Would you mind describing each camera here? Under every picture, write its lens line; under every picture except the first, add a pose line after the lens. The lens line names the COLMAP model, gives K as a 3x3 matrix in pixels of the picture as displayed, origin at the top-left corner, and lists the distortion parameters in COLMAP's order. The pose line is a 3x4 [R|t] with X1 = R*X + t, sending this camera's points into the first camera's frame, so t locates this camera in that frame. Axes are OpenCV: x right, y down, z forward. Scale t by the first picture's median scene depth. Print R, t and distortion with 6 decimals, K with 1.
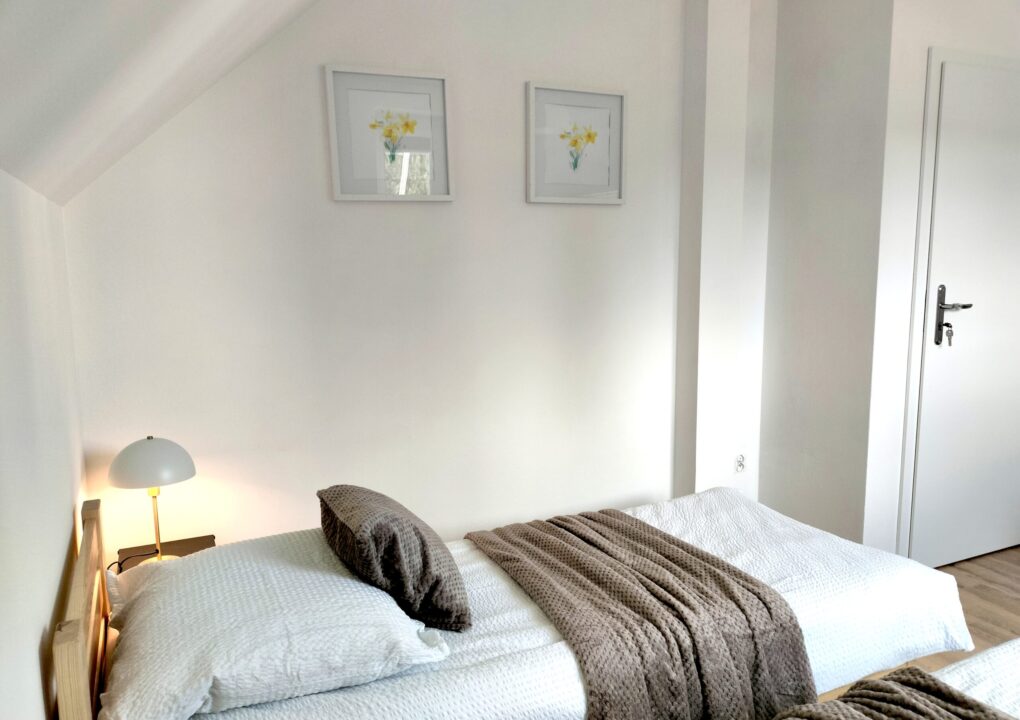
lens RADIAL K [[777.8, 0, 510.0], [0, 777.8, 360.0], [0, 0, 1]] dist [0.004820, -0.004633]
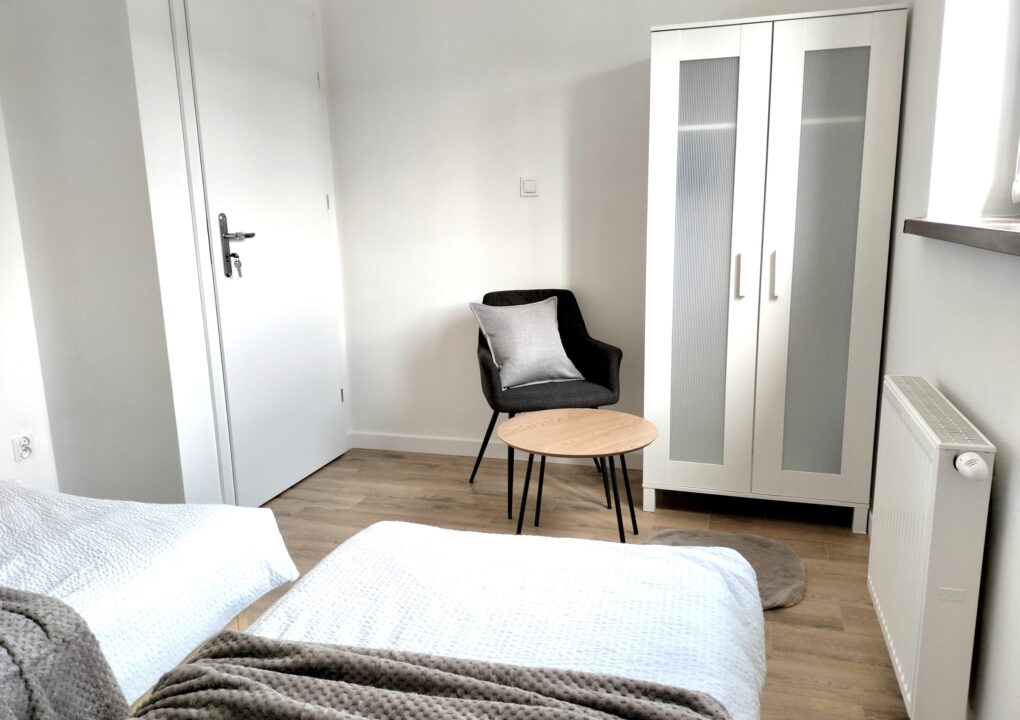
lens RADIAL K [[754.2, 0, 494.3], [0, 754.2, 358.1], [0, 0, 1]] dist [0.043897, -0.066823]
pose [[0.690859, -0.151669, 0.706902, 0.152413], [0.126487, 0.988024, 0.088369, 0.056702], [-0.711839, 0.028363, 0.701770, 0.175082]]
